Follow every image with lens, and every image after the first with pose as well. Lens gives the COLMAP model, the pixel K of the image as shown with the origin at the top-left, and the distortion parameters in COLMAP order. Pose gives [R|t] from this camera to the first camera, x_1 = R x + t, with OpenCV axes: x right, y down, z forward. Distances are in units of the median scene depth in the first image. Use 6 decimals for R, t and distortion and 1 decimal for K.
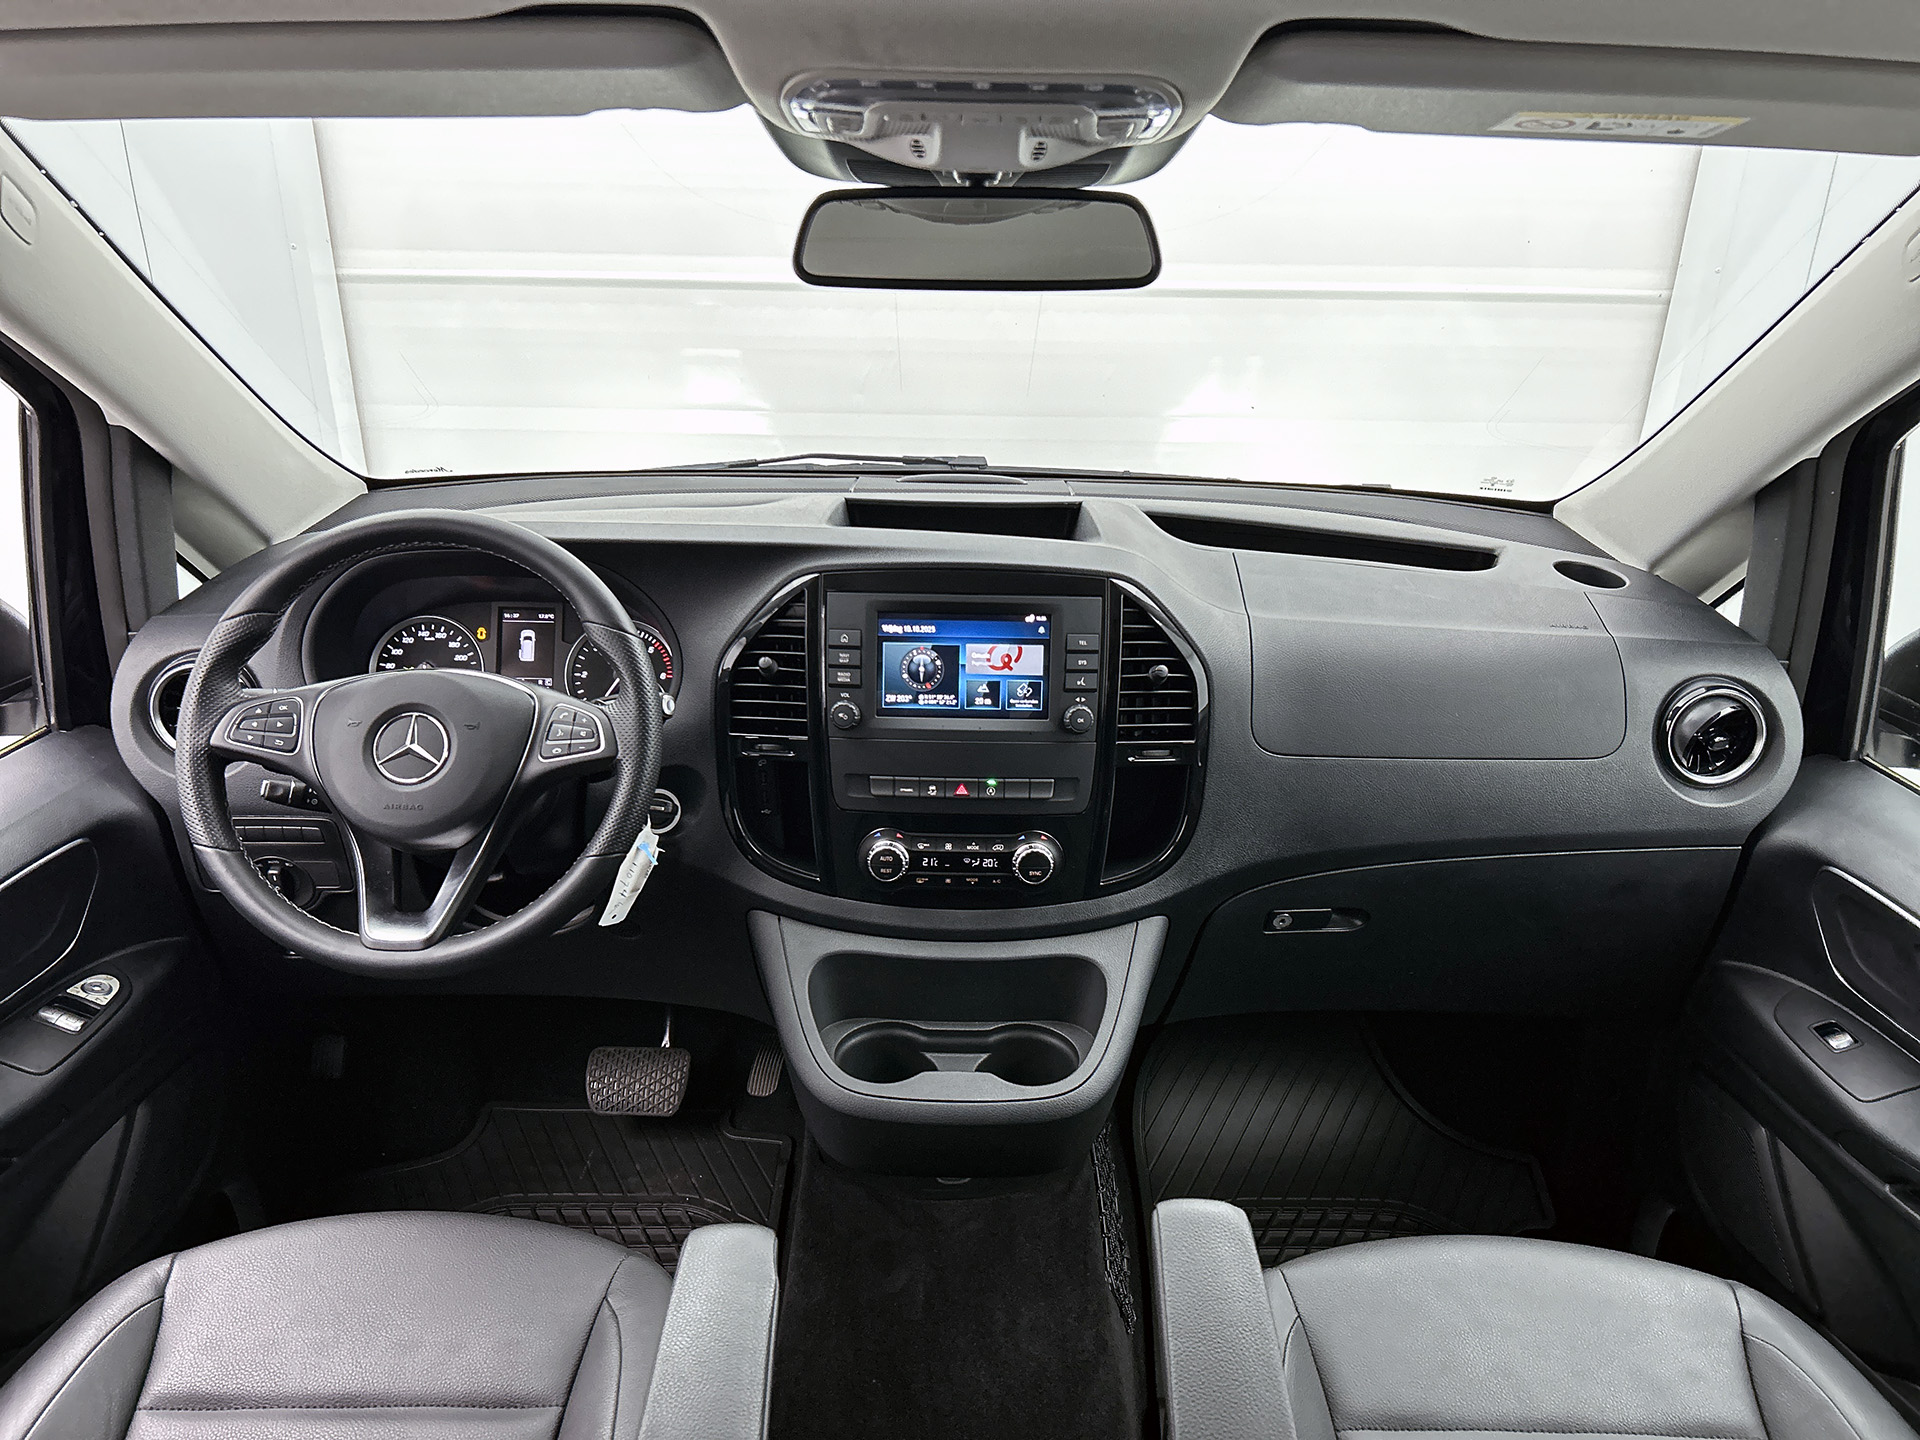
lens RADIAL K [[1443.4, 0, 959.8], [0, 1443.4, 719.1], [0, 0, 1]] dist [0.074438, -0.020229]
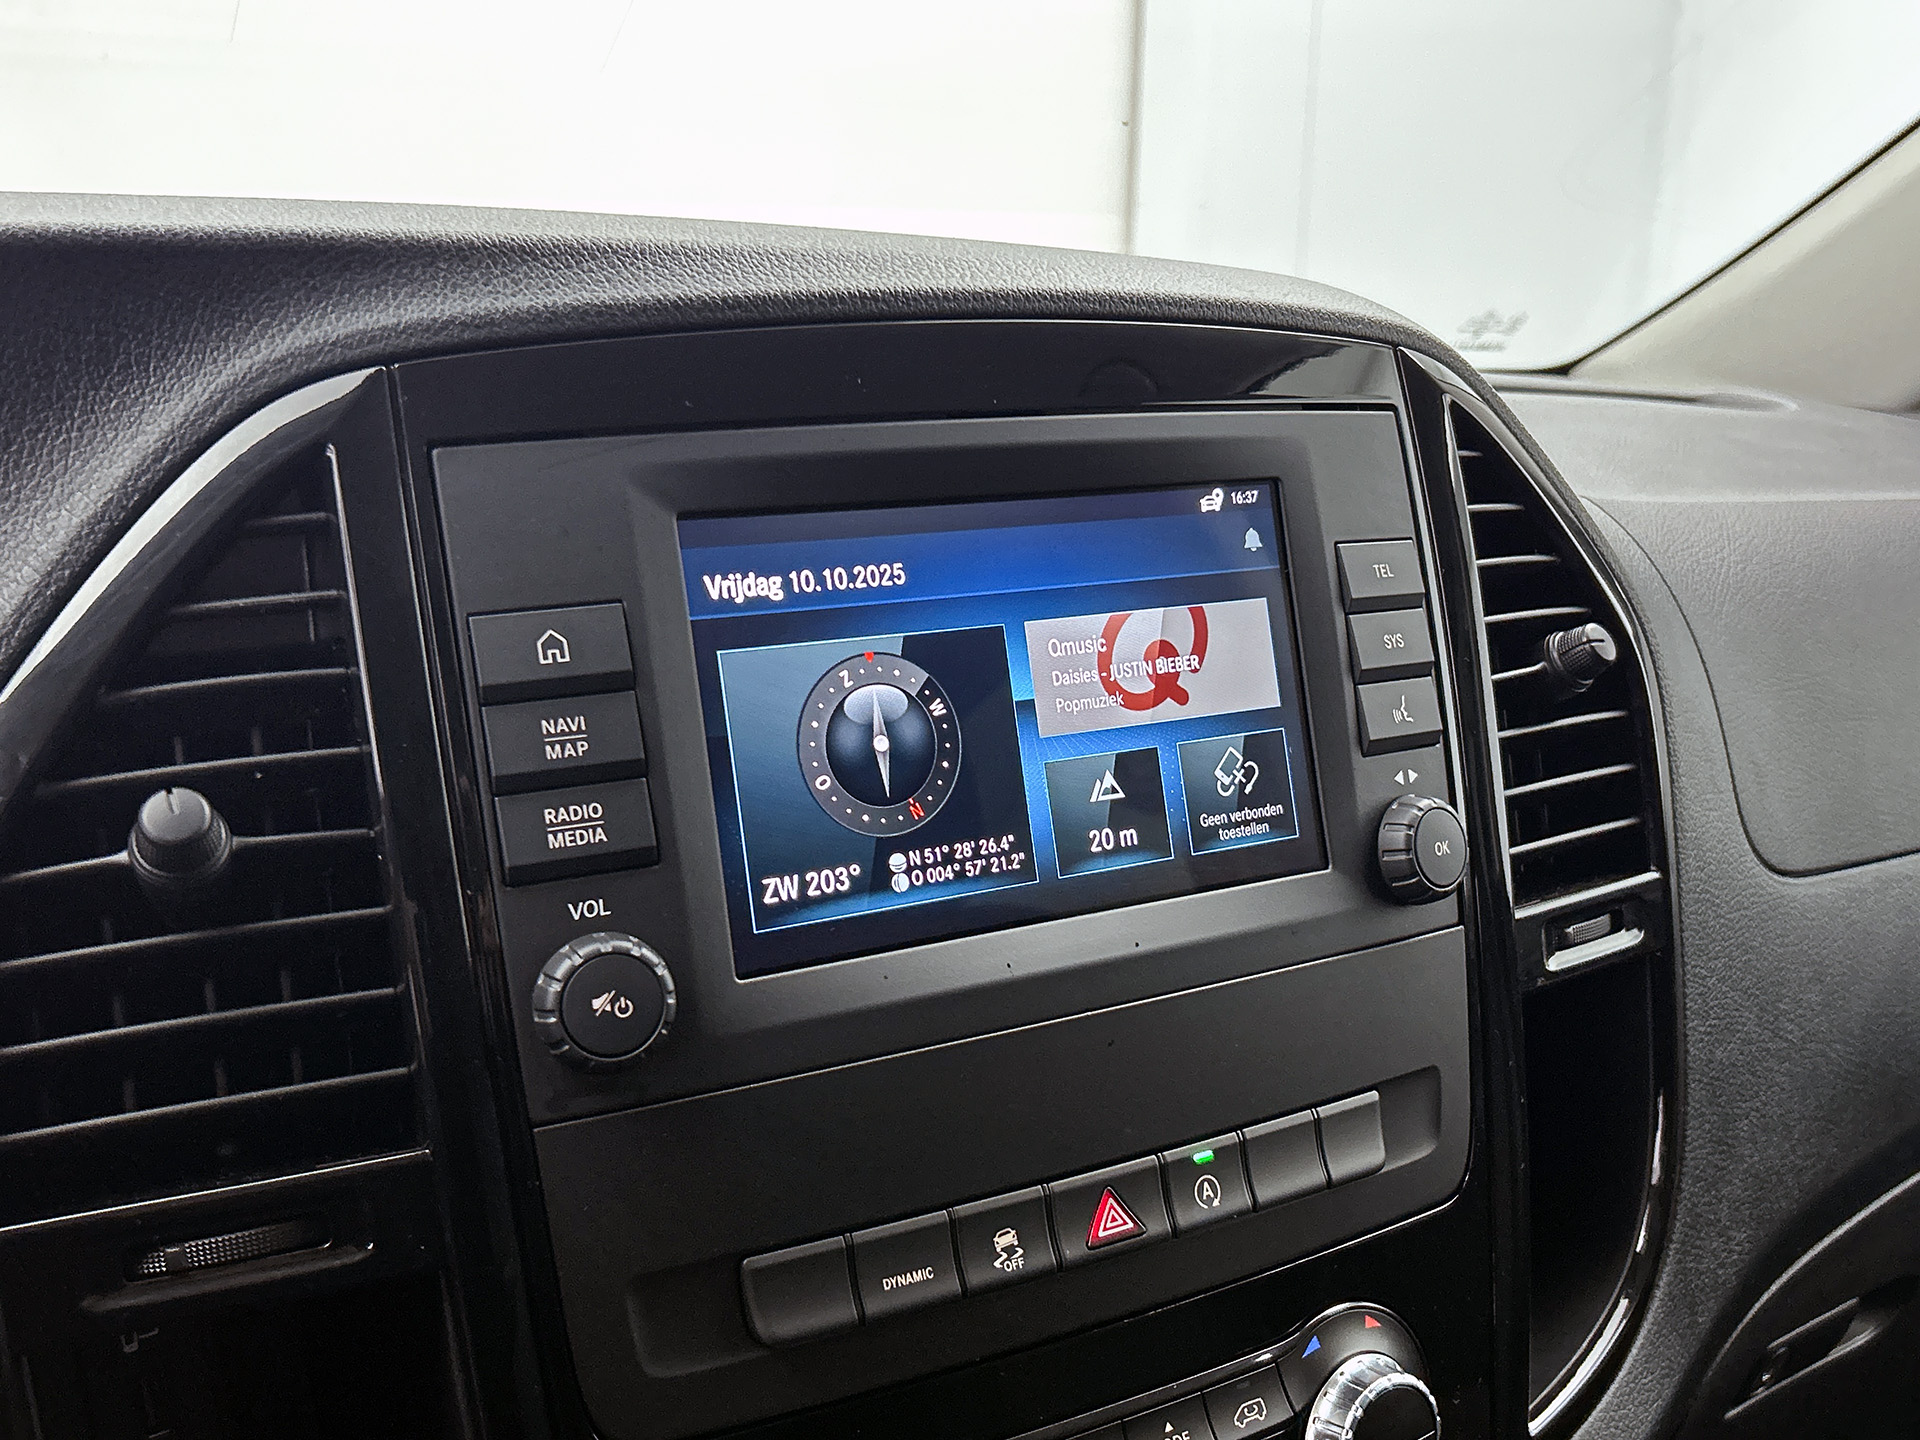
lens RADIAL K [[1999.3, 0, 972.8], [0, 1999.3, 701.6], [0, 0, 1]] dist [0.018521, 0.000000]
pose [[0.859314, -0.122968, 0.496446, -0.173814], [0.201250, 0.973659, -0.107178, -0.003452], [-0.470189, 0.192009, 0.861426, 0.707939]]
